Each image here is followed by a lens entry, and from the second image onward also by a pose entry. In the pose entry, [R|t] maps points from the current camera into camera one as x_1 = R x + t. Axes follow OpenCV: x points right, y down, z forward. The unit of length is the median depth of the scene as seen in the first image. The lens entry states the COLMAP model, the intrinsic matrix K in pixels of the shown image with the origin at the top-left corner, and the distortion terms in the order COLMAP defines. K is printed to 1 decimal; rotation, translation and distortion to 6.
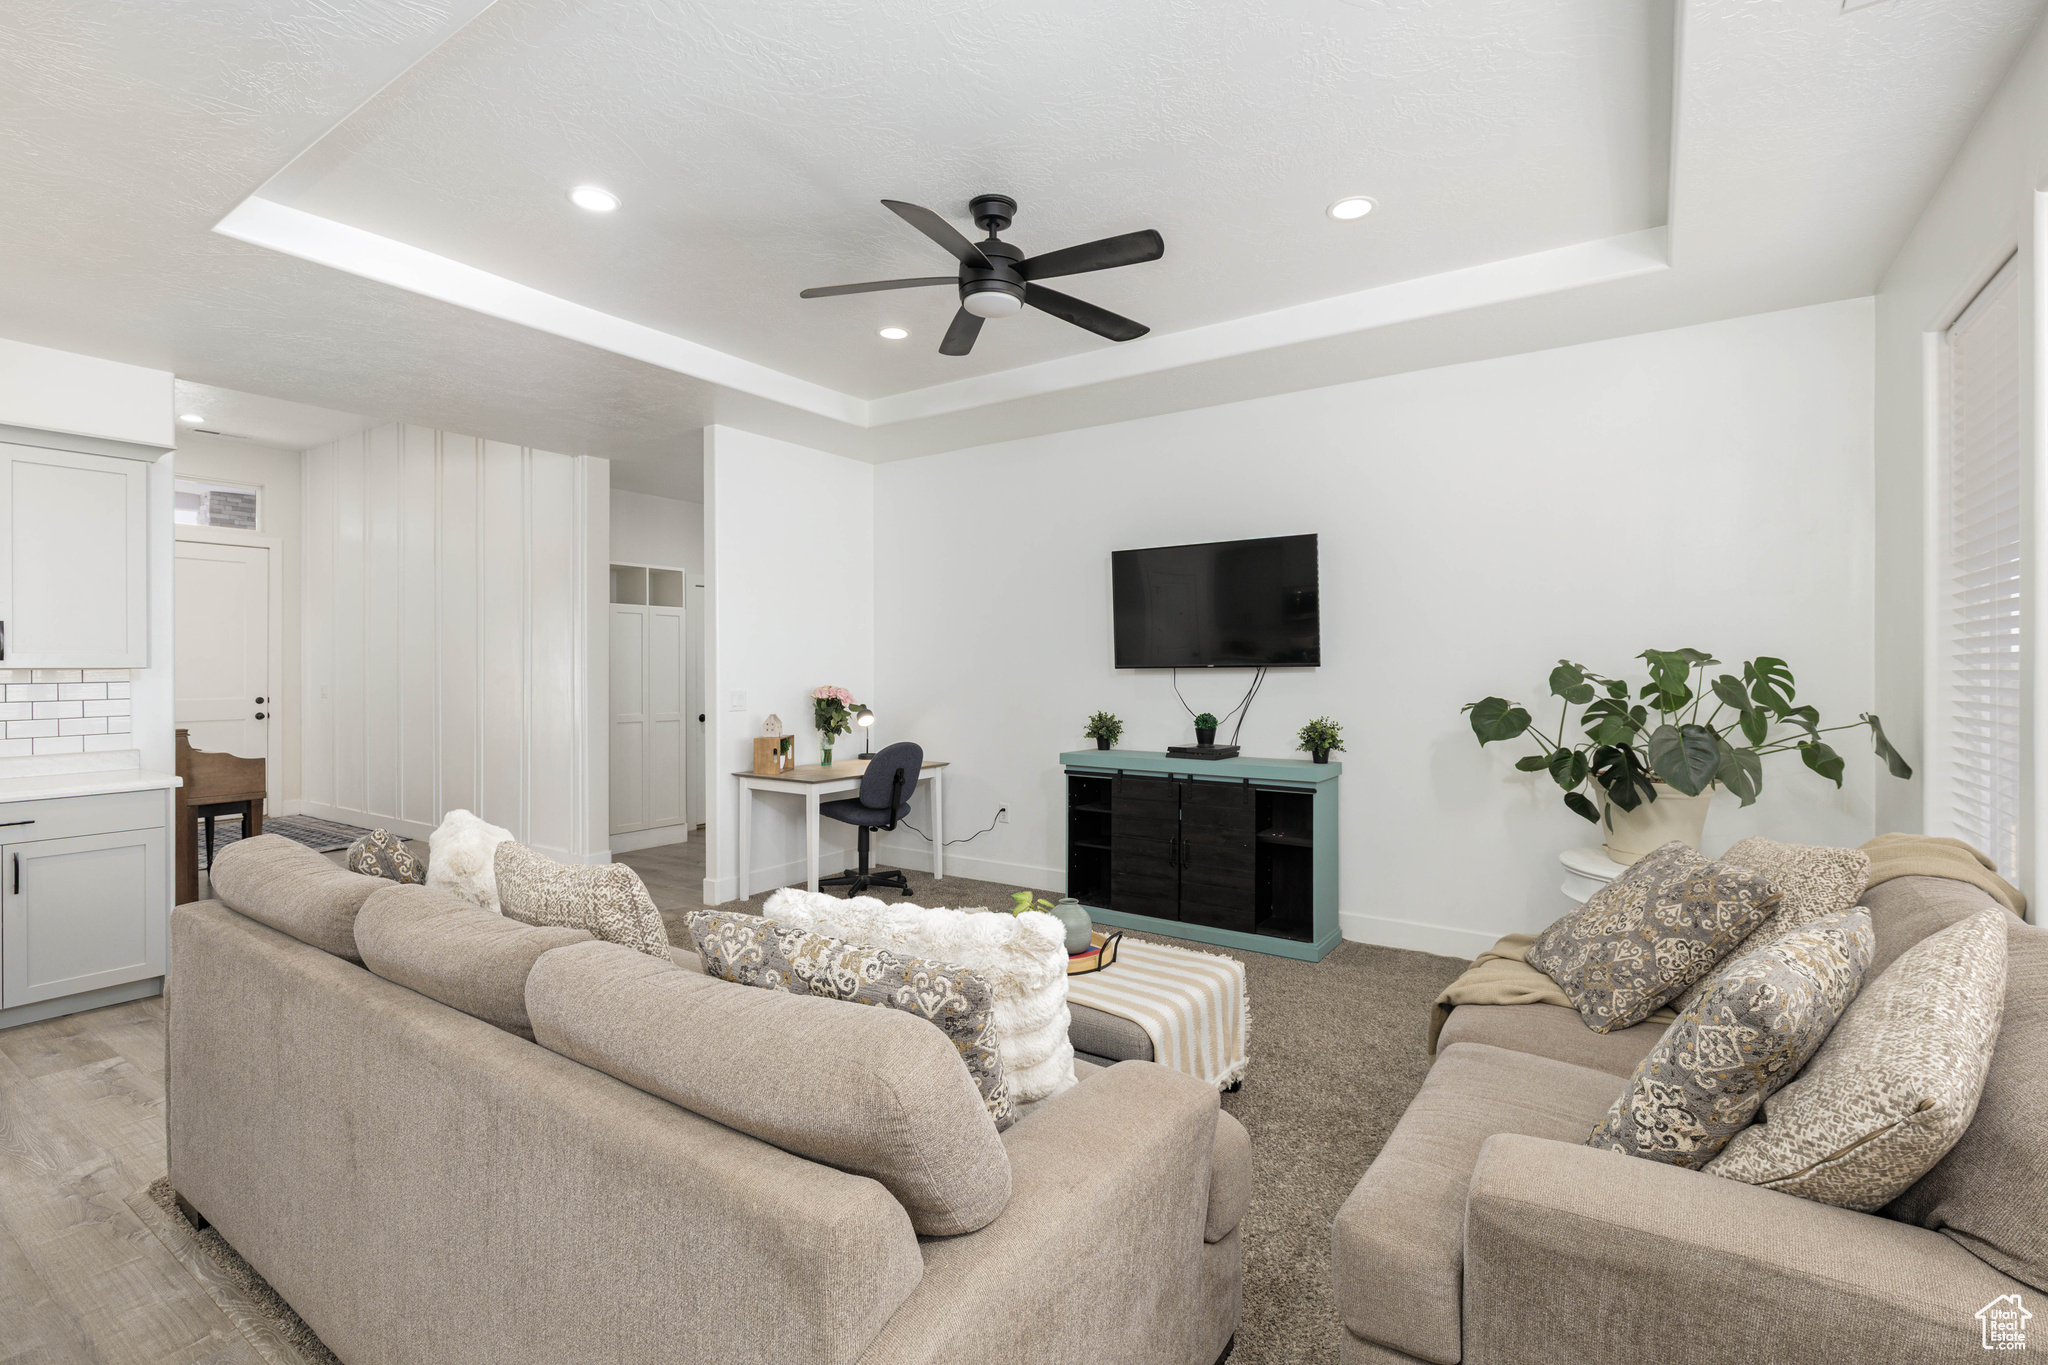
lens RADIAL K [[923.2, 0, 1029.3], [0, 923.2, 670.1], [0, 0, 1]] dist [0.013923, -0.006472]
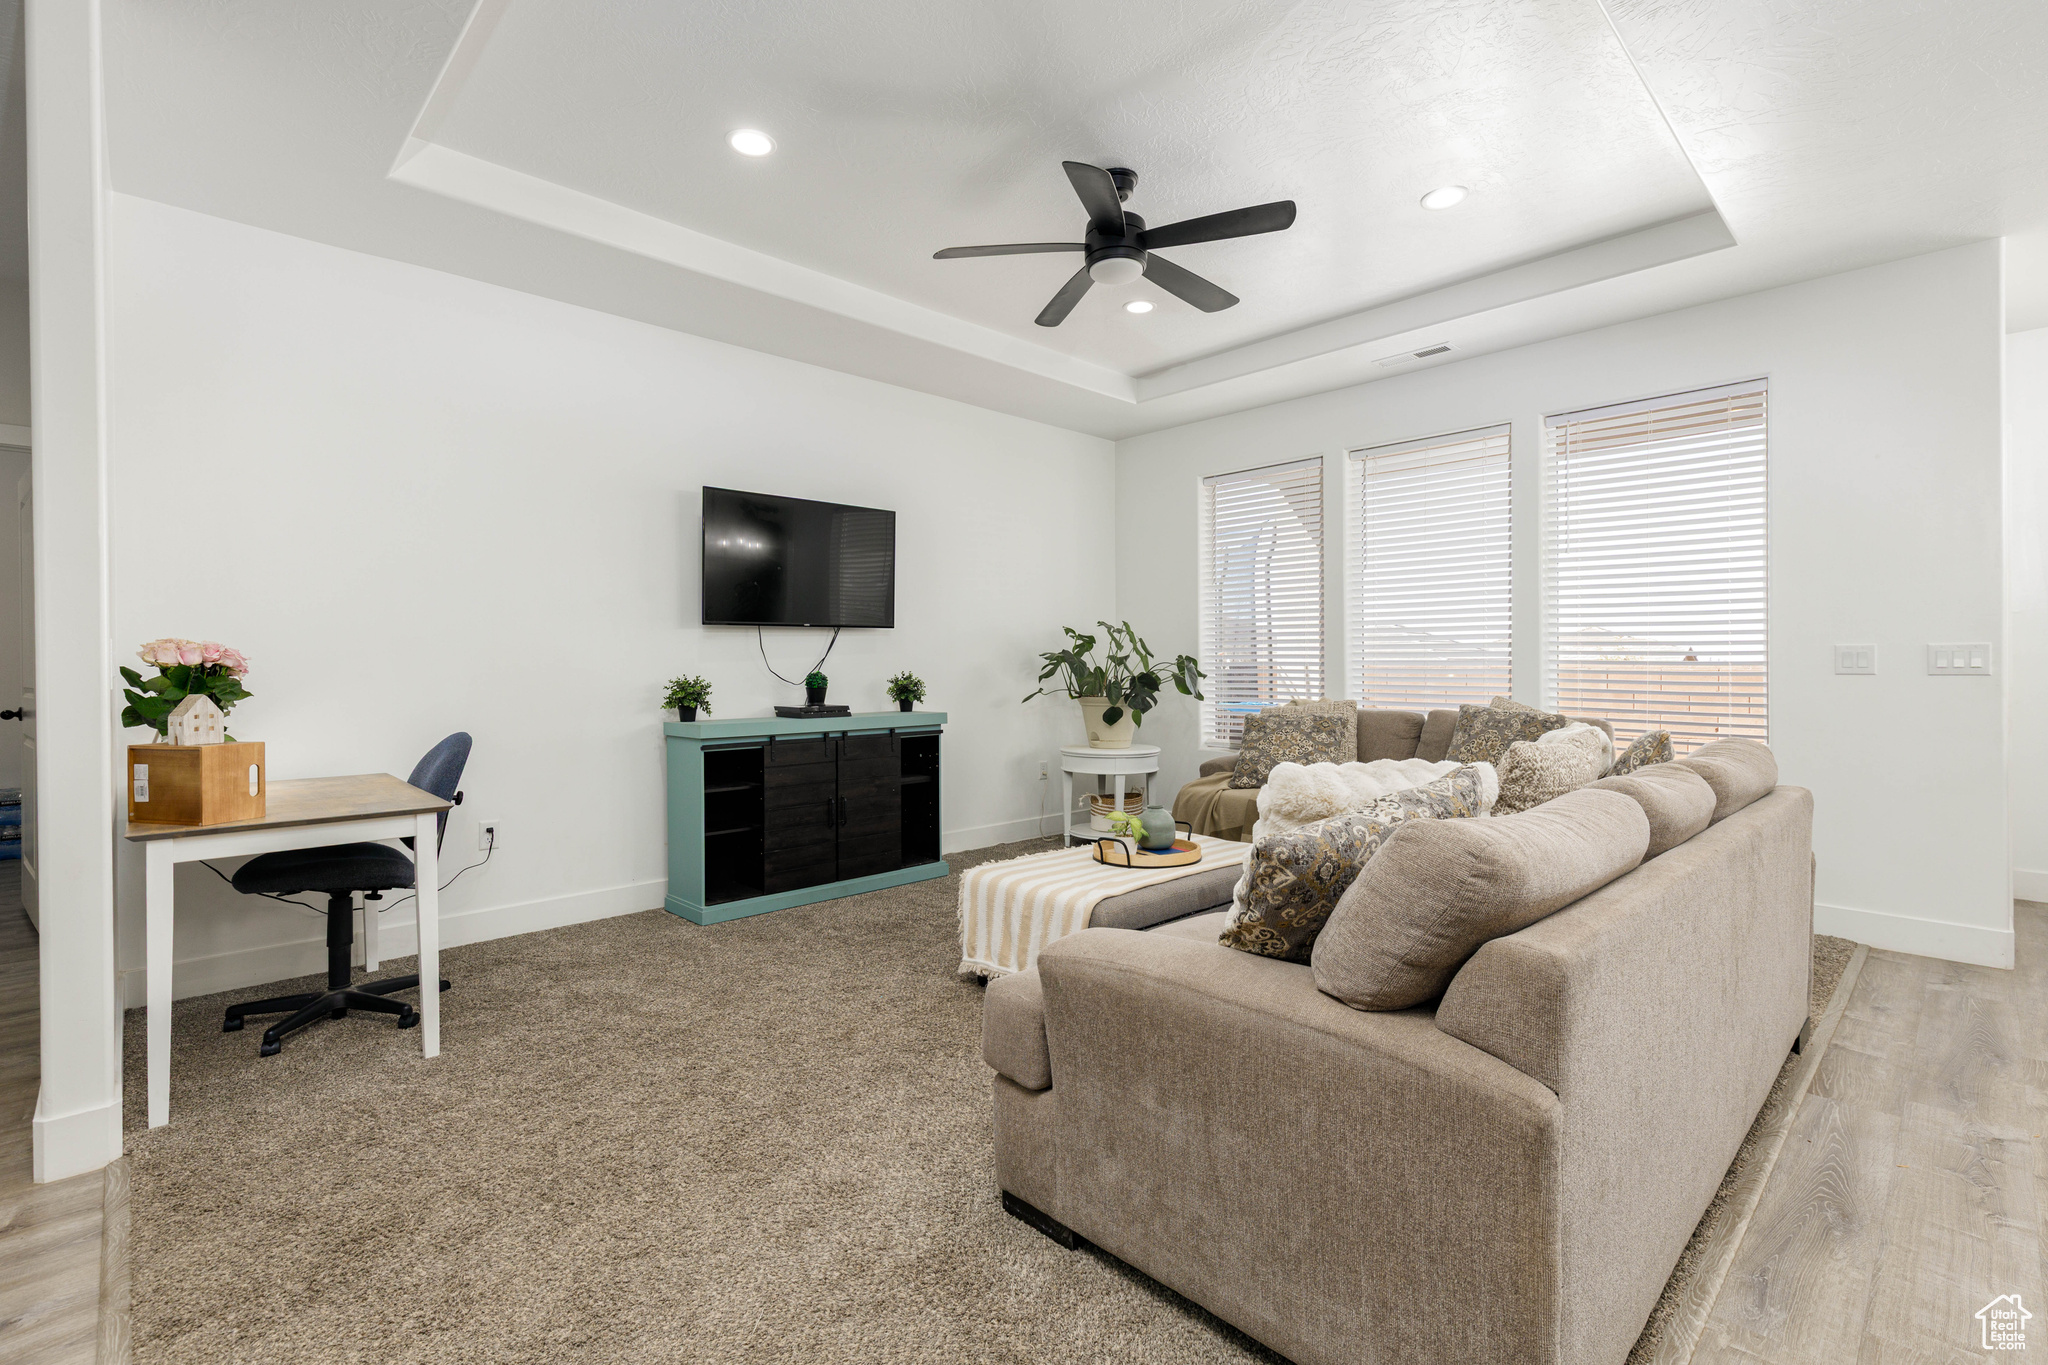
lens RADIAL K [[923.2, 0, 1029.3], [0, 923.2, 670.1], [0, 0, 1]] dist [0.013923, -0.006472]
pose [[0.198873, -0.008225, 0.979991, -0.737656], [0.006420, 0.999954, 0.007090, 0.040079], [-0.980004, 0.004882, 0.198916, 0.586420]]
